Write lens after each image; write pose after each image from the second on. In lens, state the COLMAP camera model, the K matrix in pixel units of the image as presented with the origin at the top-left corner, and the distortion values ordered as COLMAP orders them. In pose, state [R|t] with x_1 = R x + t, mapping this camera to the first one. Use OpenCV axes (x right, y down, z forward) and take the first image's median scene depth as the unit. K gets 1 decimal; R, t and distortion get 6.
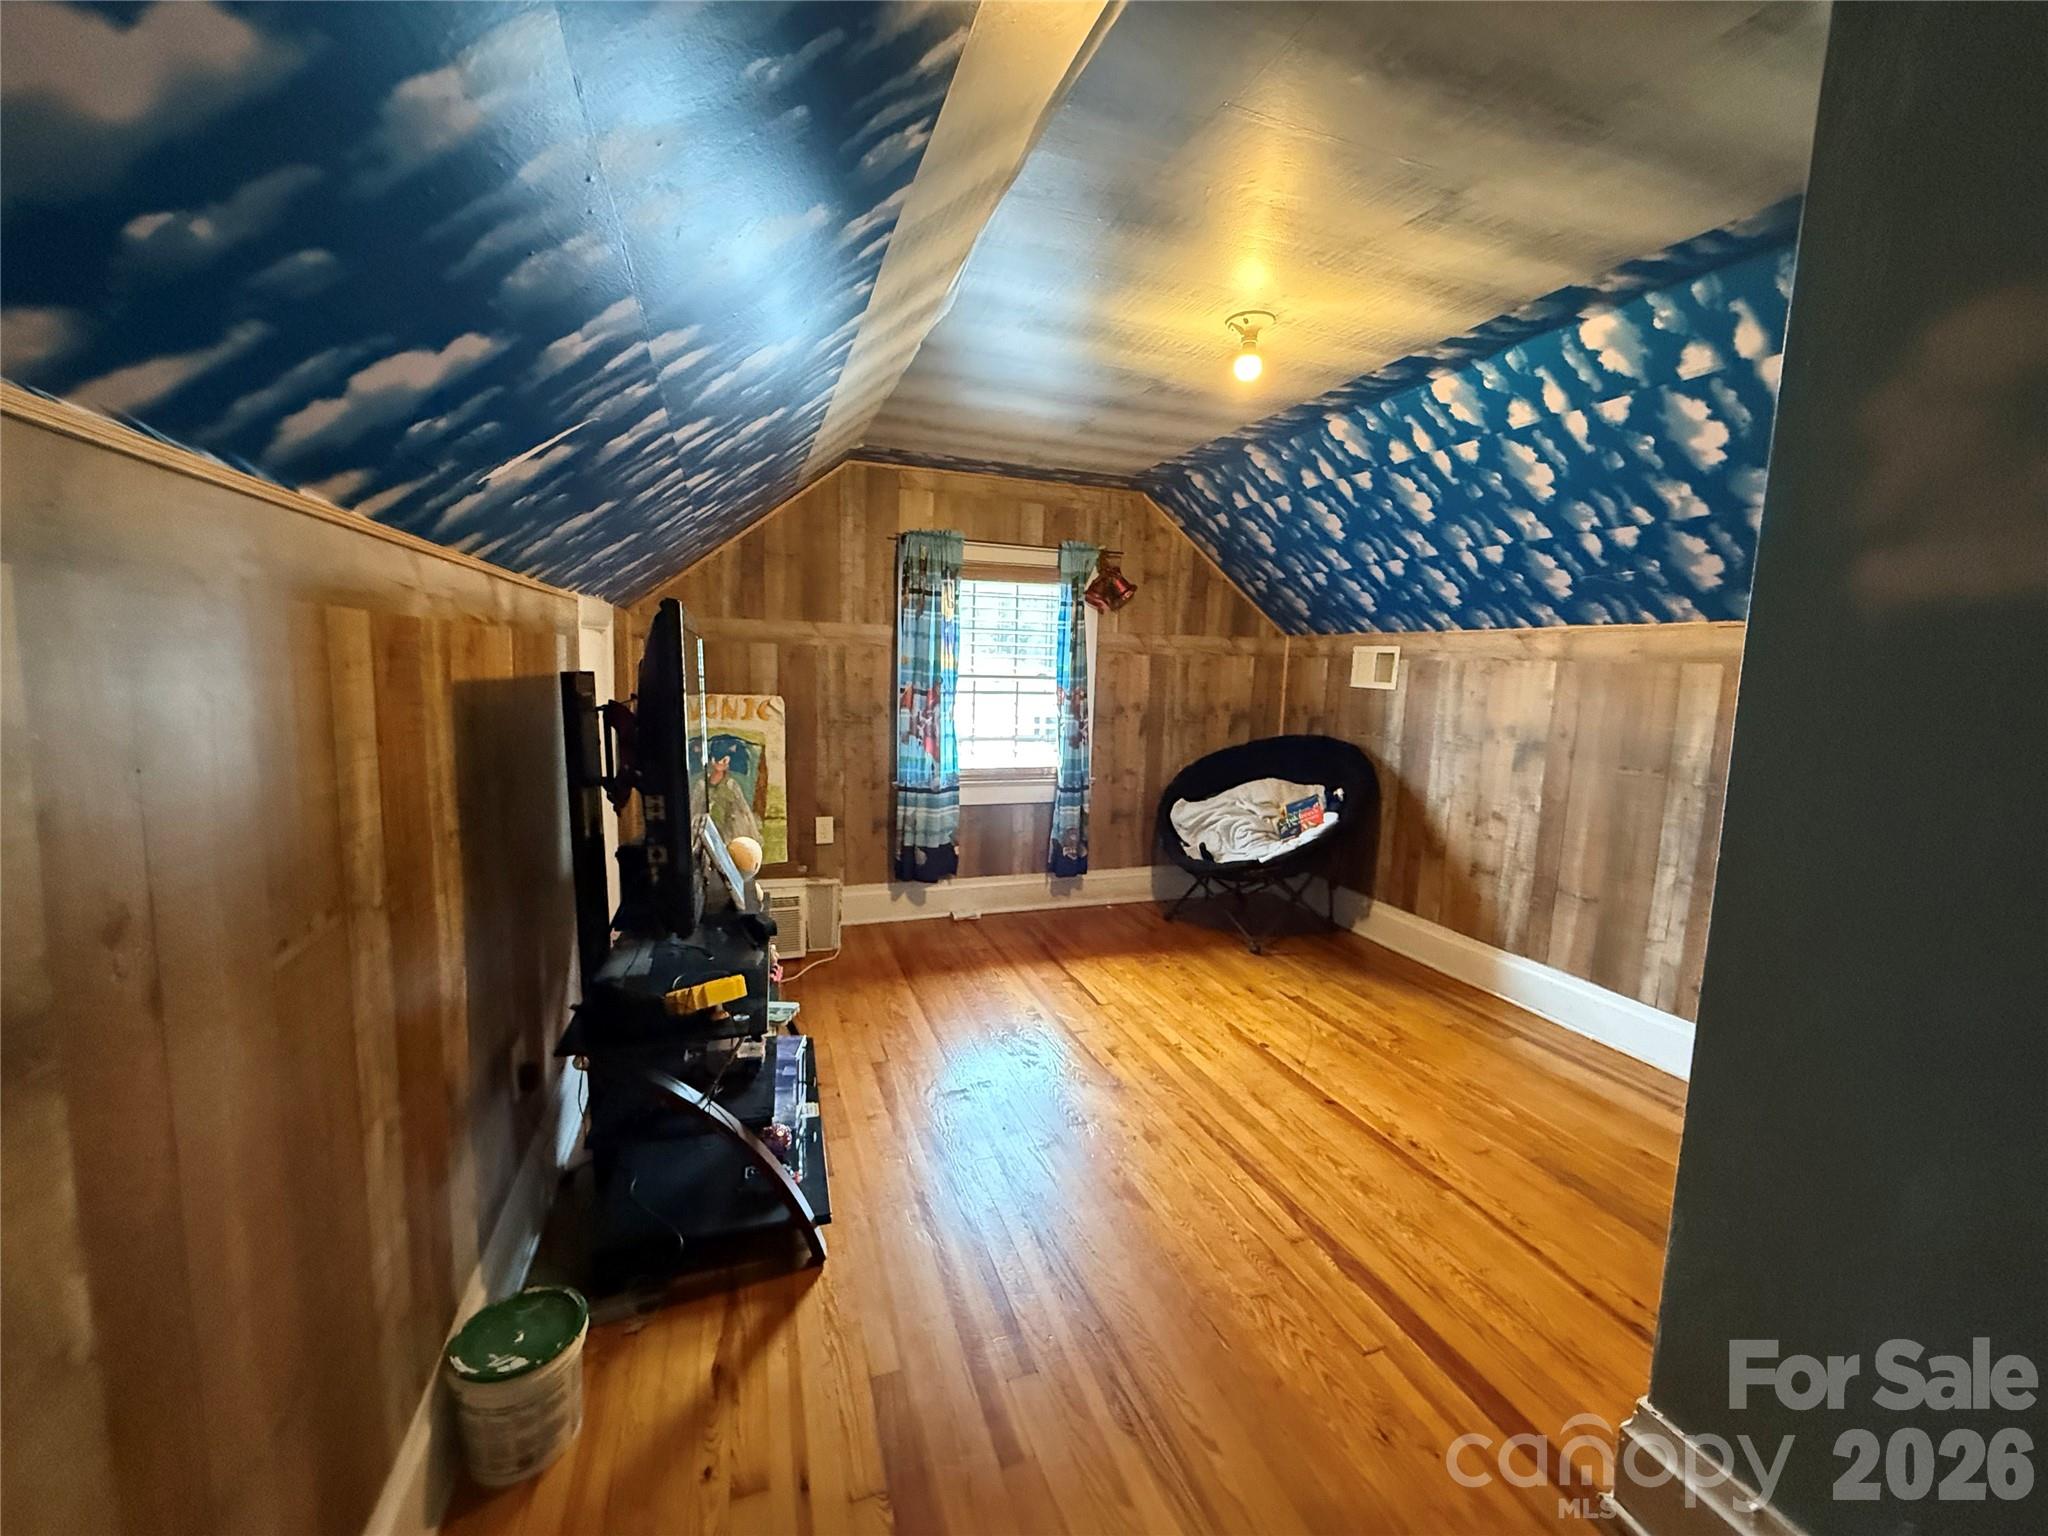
lens RADIAL K [[816.0, 0, 1025.5], [0, 816.0, 767.9], [0, 0, 1]] dist [0.001799, -0.000279]
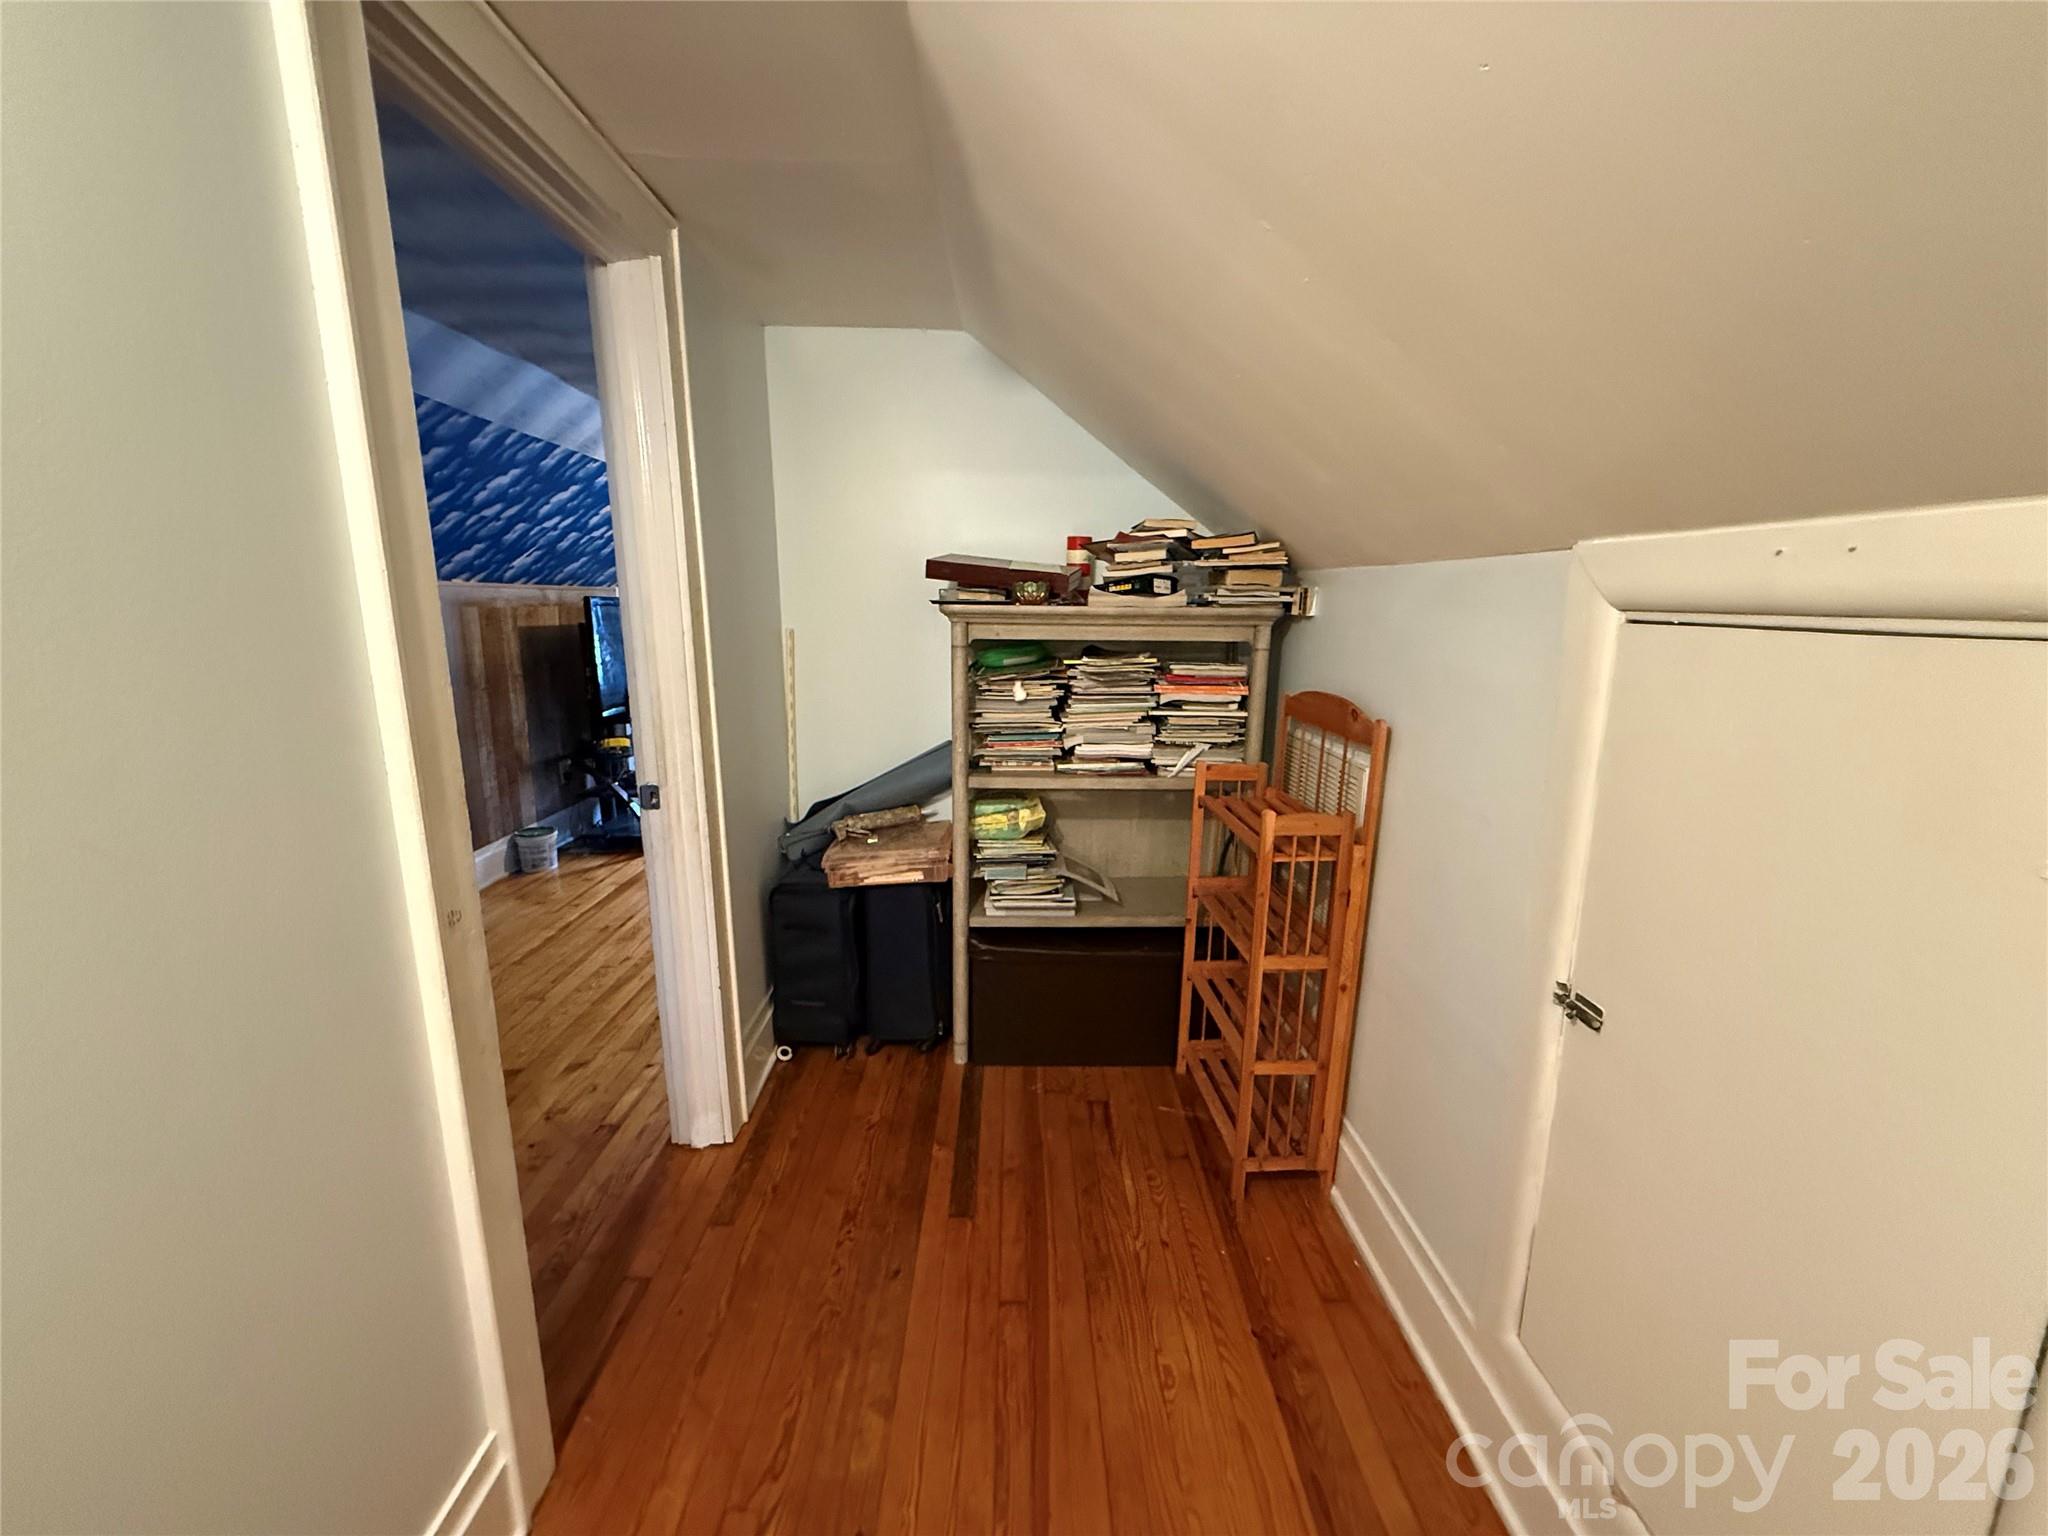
lens RADIAL K [[816.0, 0, 1022.1], [0, 816.0, 770.3], [0, 0, 1]] dist [0.001799, -0.000279]
pose [[0.949572, 0.046885, -0.310024, 2.234102], [-0.026921, 0.997297, 0.068366, 0.186992], [0.312392, -0.056572, 0.948267, -1.464765]]
